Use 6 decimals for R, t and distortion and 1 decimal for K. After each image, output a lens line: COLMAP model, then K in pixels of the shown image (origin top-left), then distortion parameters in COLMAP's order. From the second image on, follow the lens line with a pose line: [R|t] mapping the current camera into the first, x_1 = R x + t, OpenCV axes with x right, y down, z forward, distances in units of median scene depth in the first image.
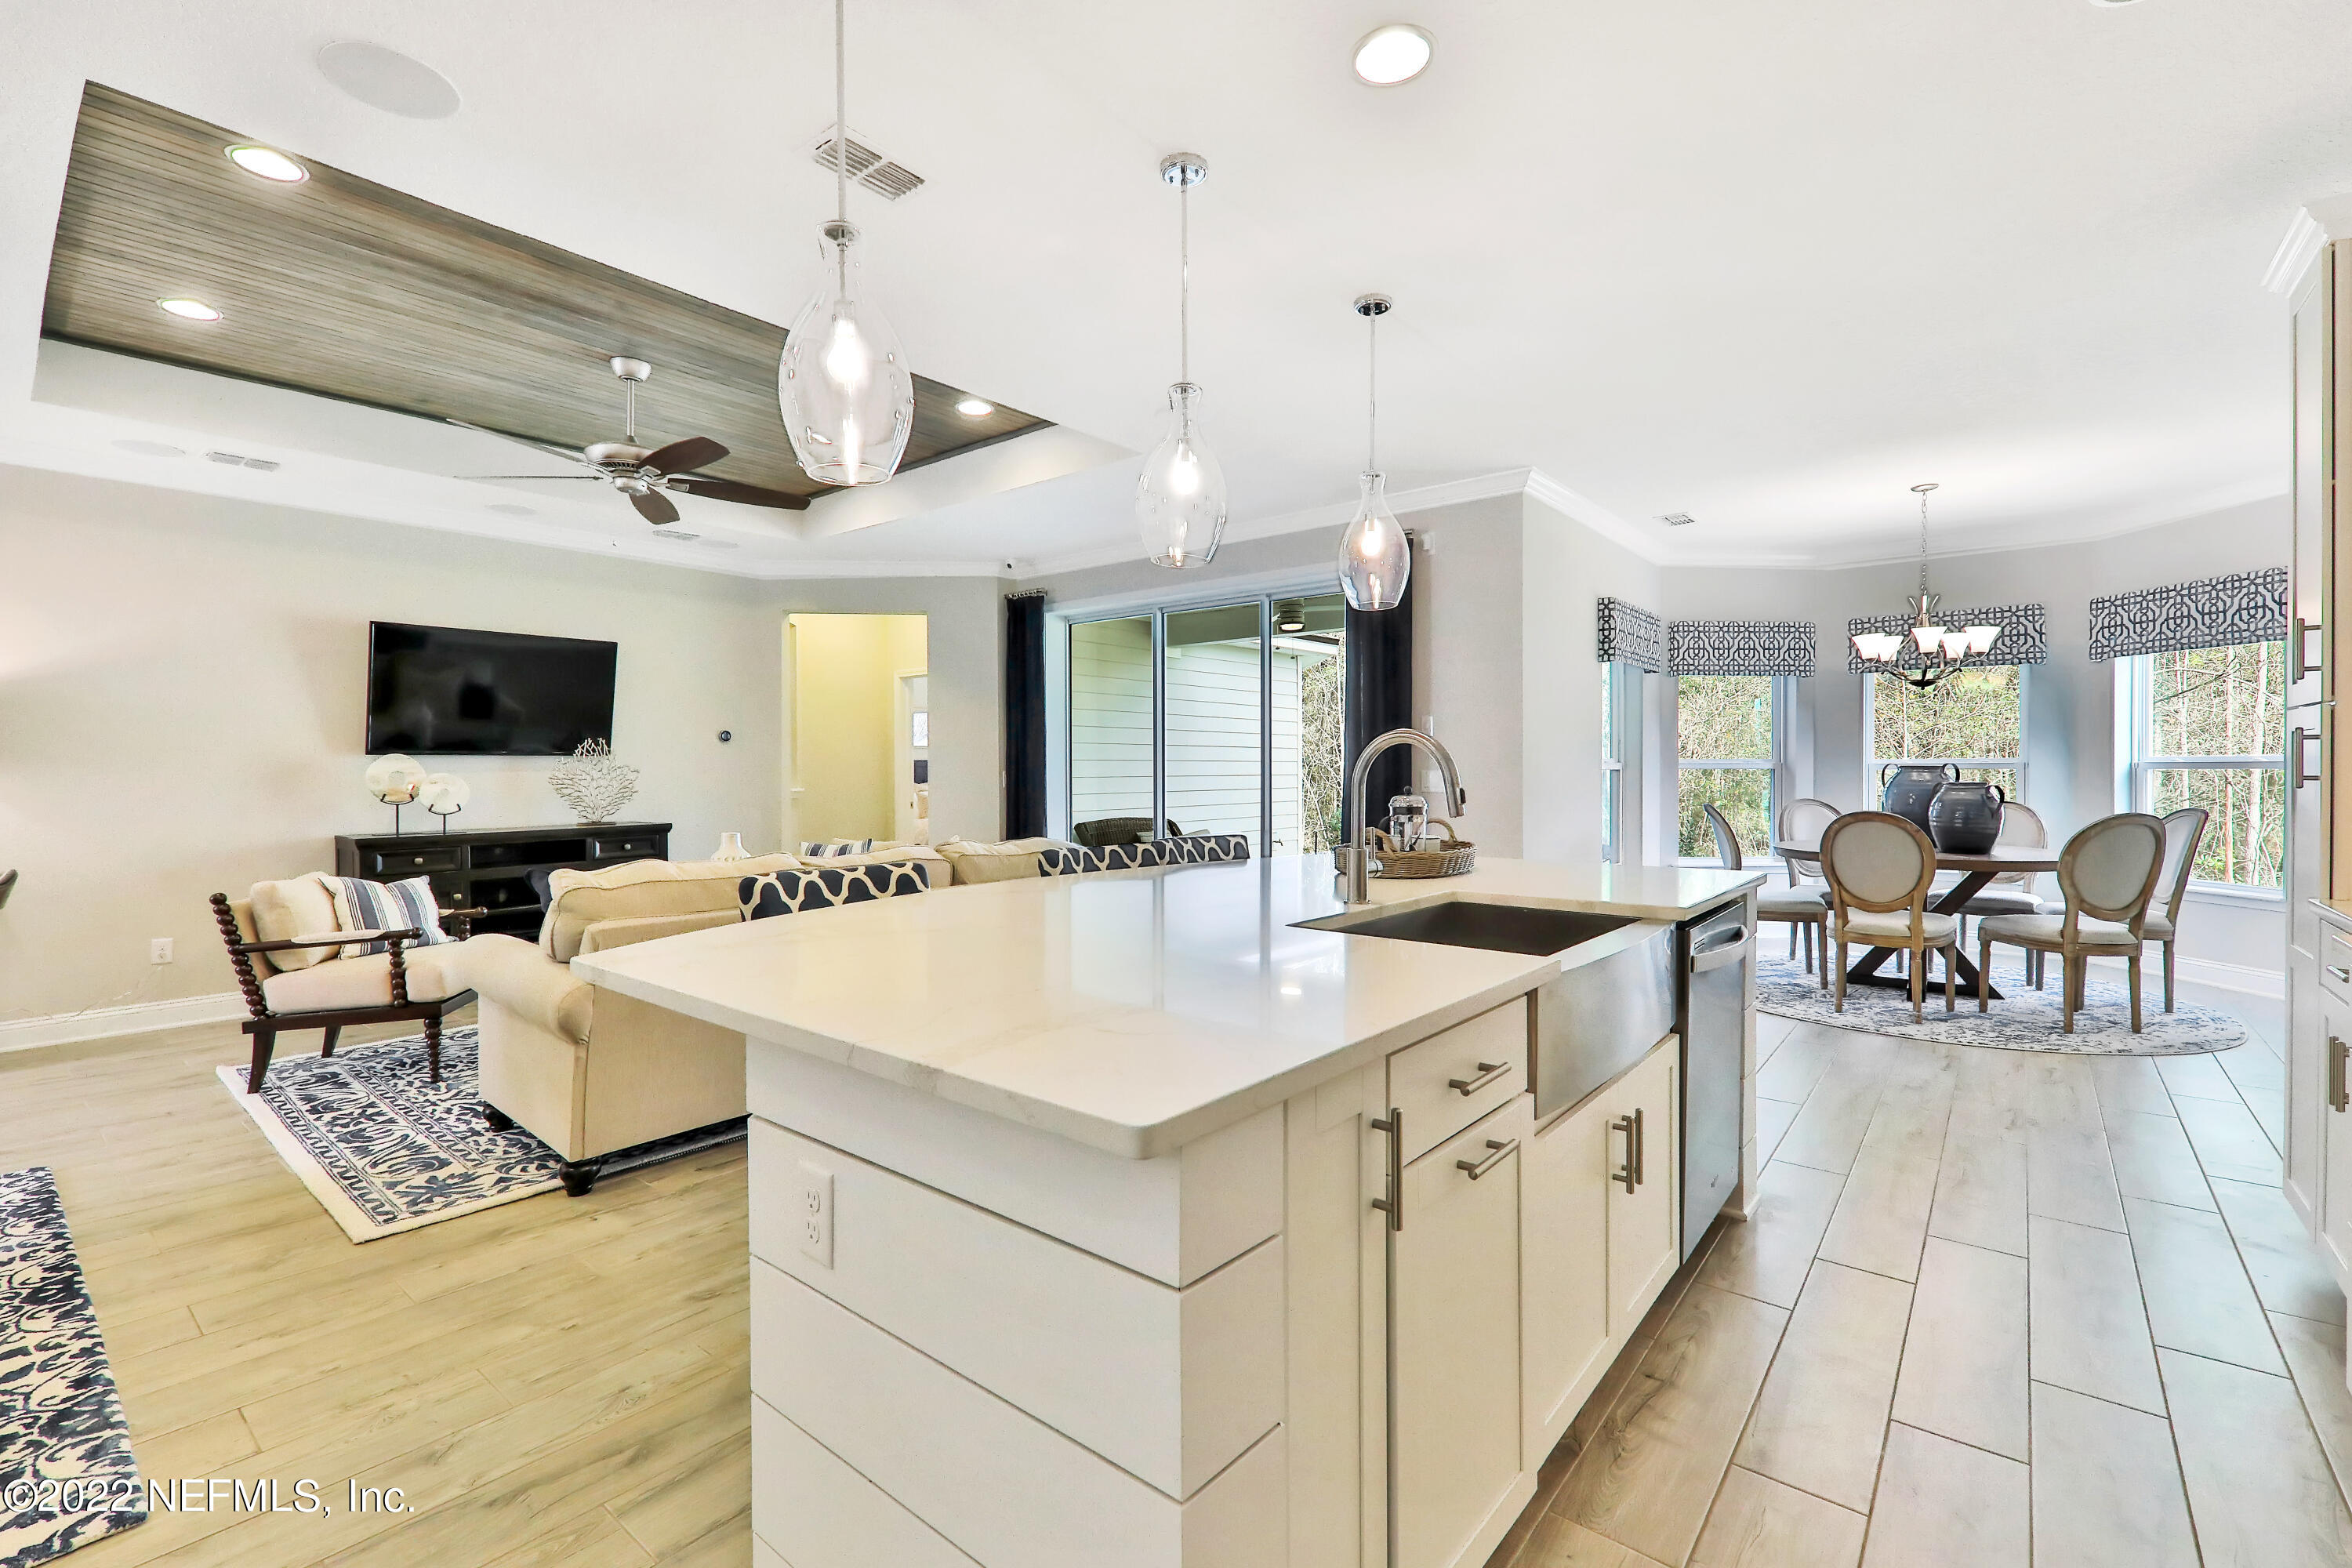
lens RADIAL K [[1025.1, 0, 1160.7], [0, 1025.1, 781.4], [0, 0, 1]] dist [0.003980, 0.000250]
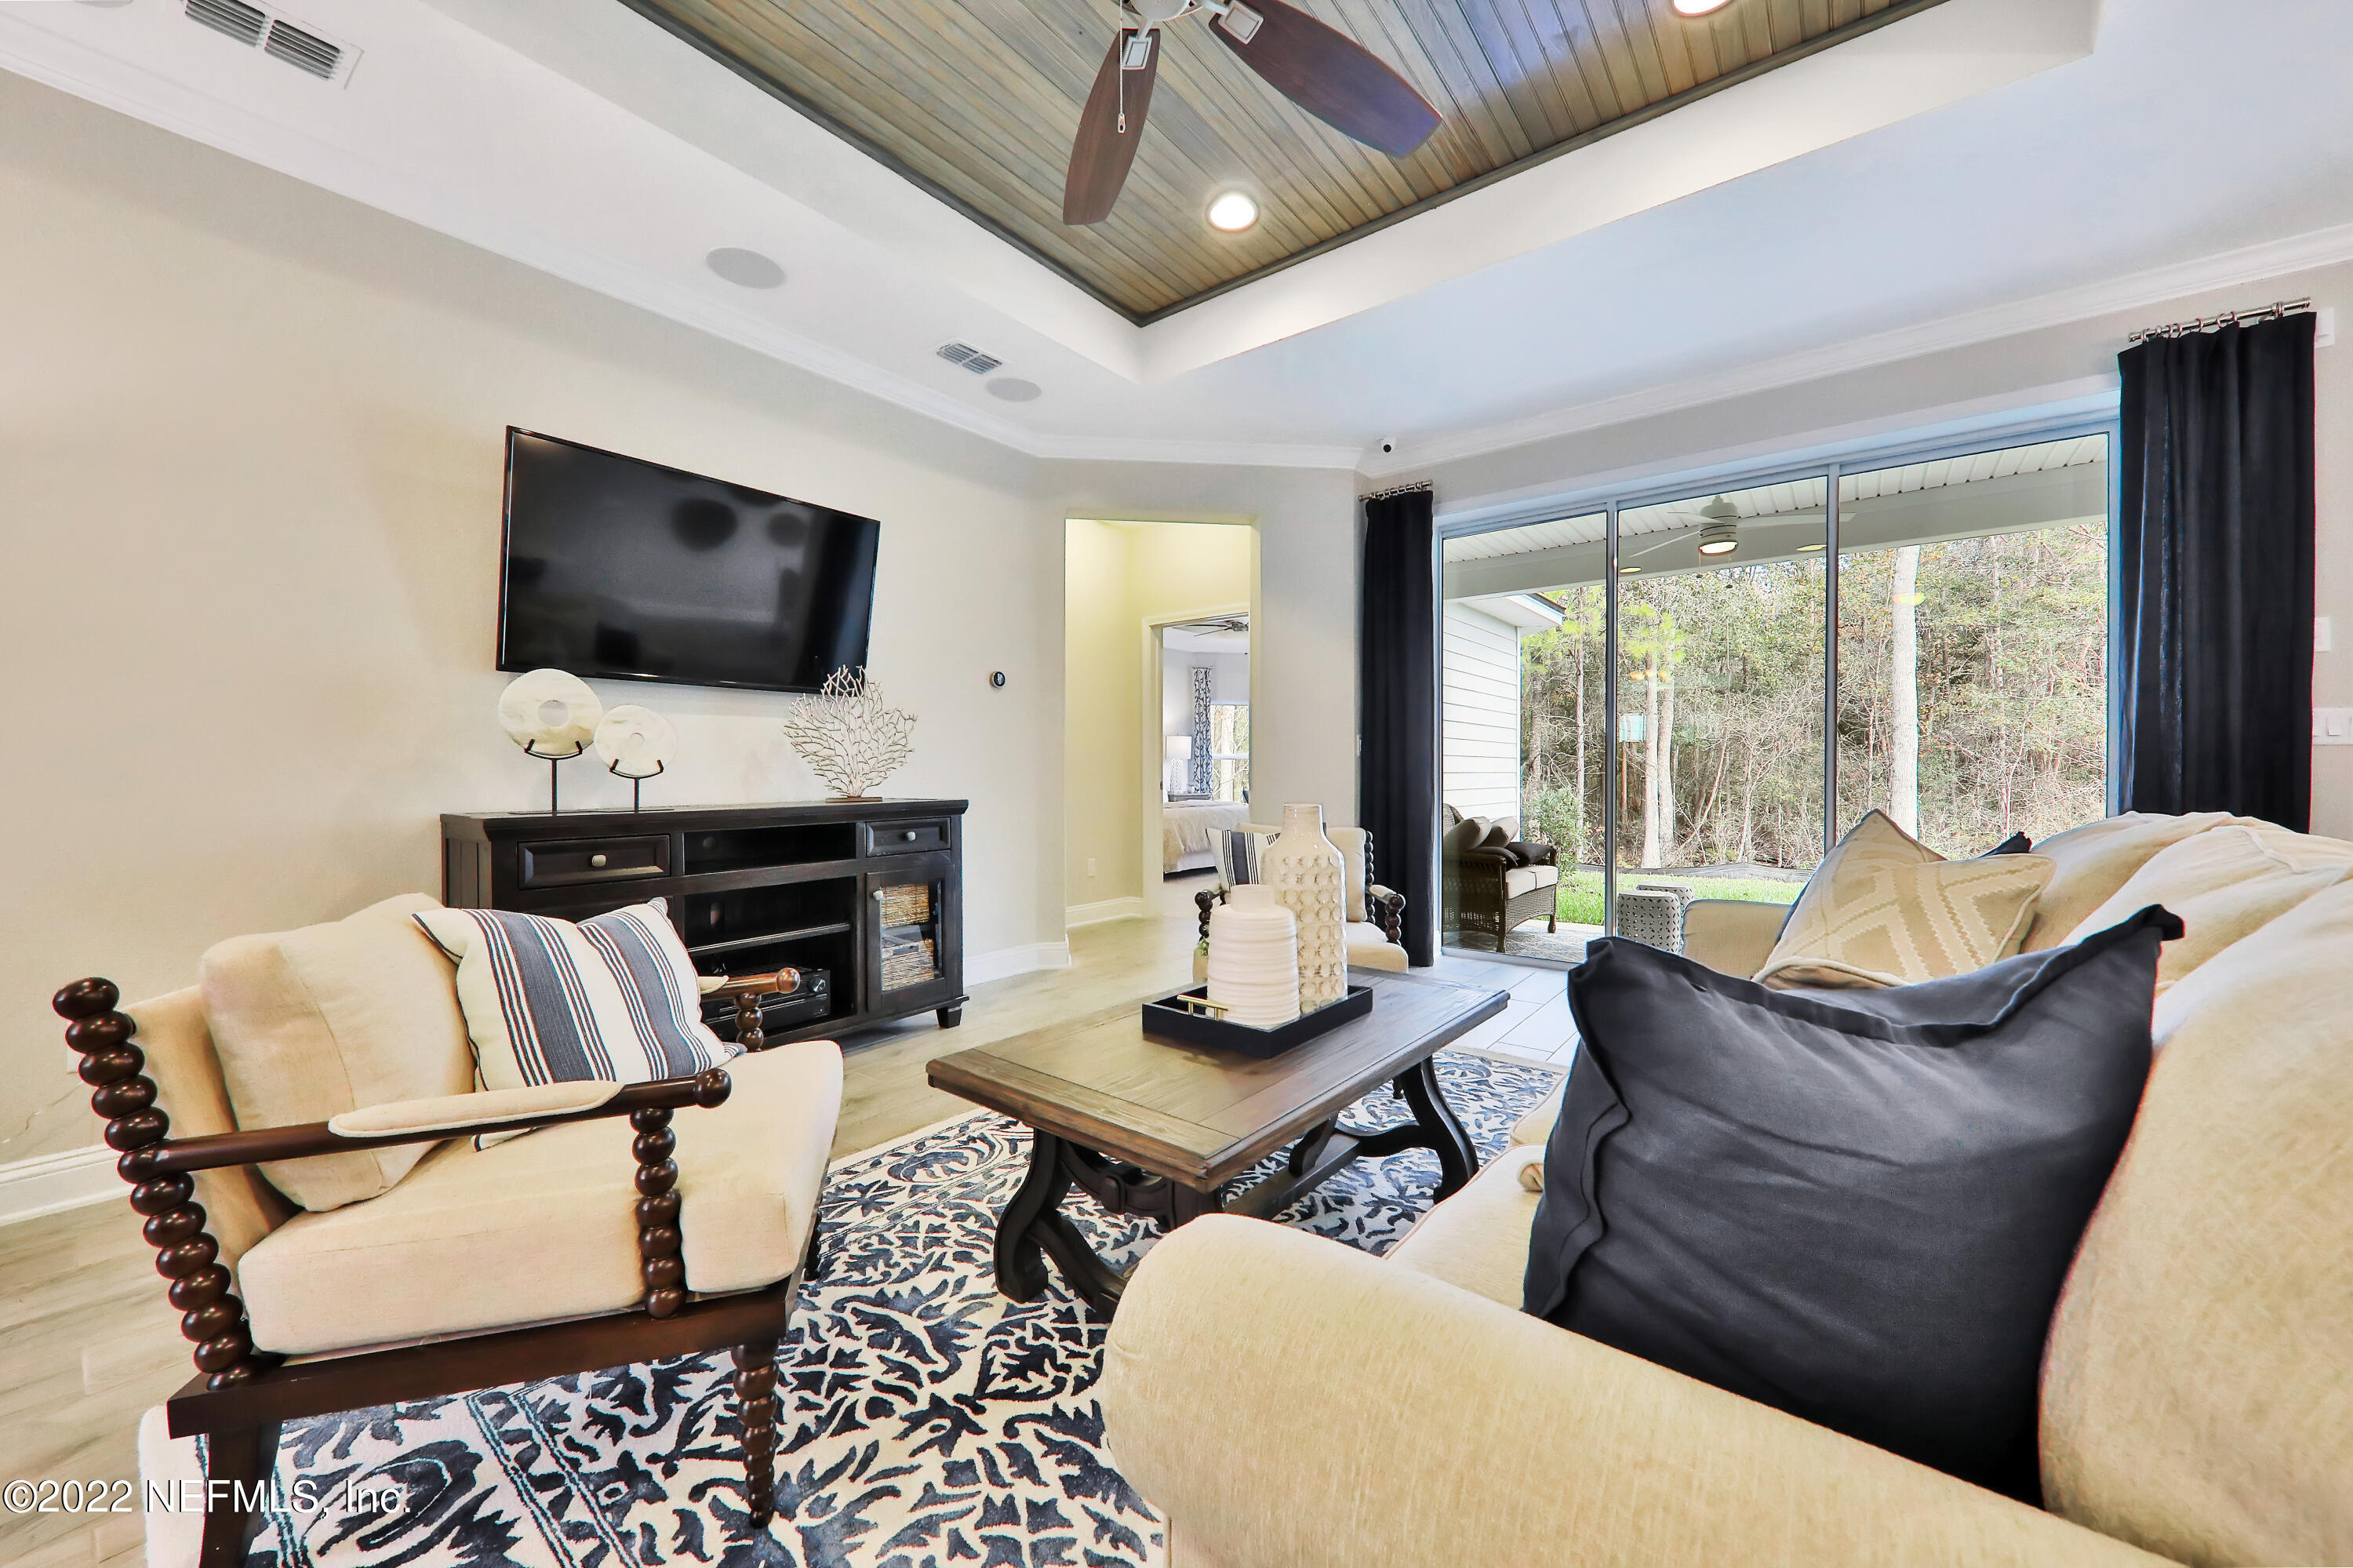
lens RADIAL K [[877.0, 0, 1163.8], [0, 877.0, 784.4], [0, 0, 1]] dist [-0.002626, -0.001524]
pose [[0.999671, 0.002376, 0.025539, -0.556478], [-0.002385, 0.999997, 0.000343, 0.046227], [-0.025538, -0.000403, 0.999674, 0.676908]]
